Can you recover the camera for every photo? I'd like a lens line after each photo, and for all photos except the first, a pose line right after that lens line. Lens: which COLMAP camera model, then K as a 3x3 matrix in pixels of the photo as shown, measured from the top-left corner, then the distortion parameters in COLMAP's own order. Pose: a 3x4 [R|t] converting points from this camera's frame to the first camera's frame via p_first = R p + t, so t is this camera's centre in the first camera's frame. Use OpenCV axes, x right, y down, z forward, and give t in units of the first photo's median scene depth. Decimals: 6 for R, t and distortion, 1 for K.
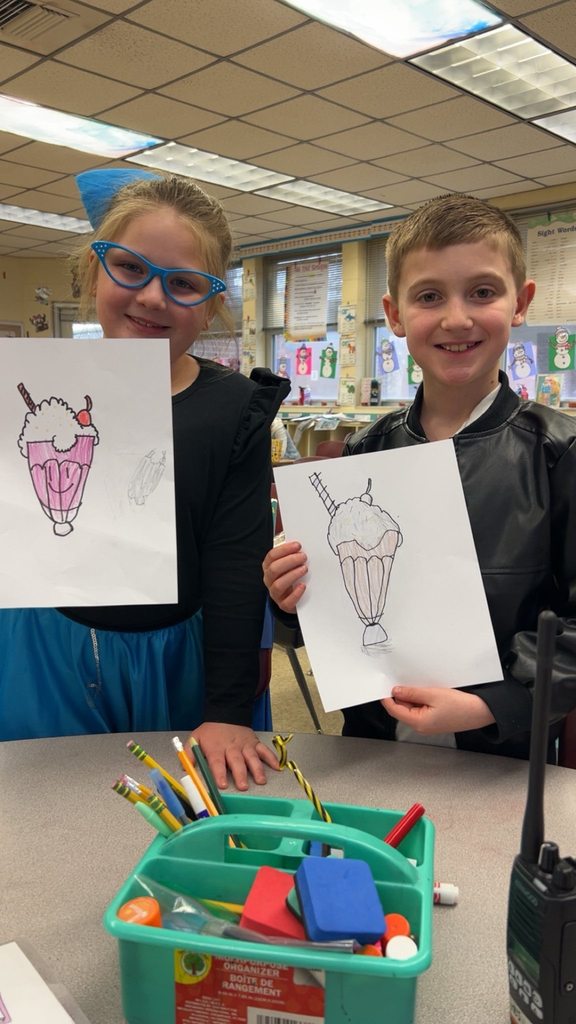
lens RADIAL K [[821.0, 0, 288.3], [0, 821.0, 513.8], [0, 0, 1]] dist [0.011867, 0.002782]
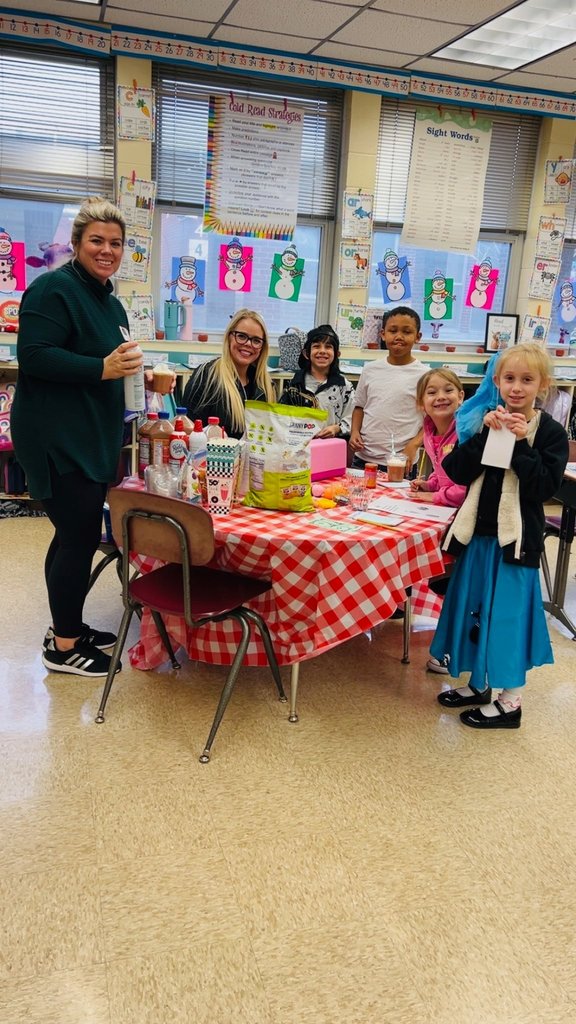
lens RADIAL K [[821.0, 0, 288.7], [0, 821.0, 511.1], [0, 0, 1]] dist [0.011867, 0.002782]
pose [[0.493372, -0.193398, 0.848045, -0.530759], [0.059027, 0.980165, 0.189188, -0.124673], [-0.867813, -0.043283, 0.495002, 0.670731]]
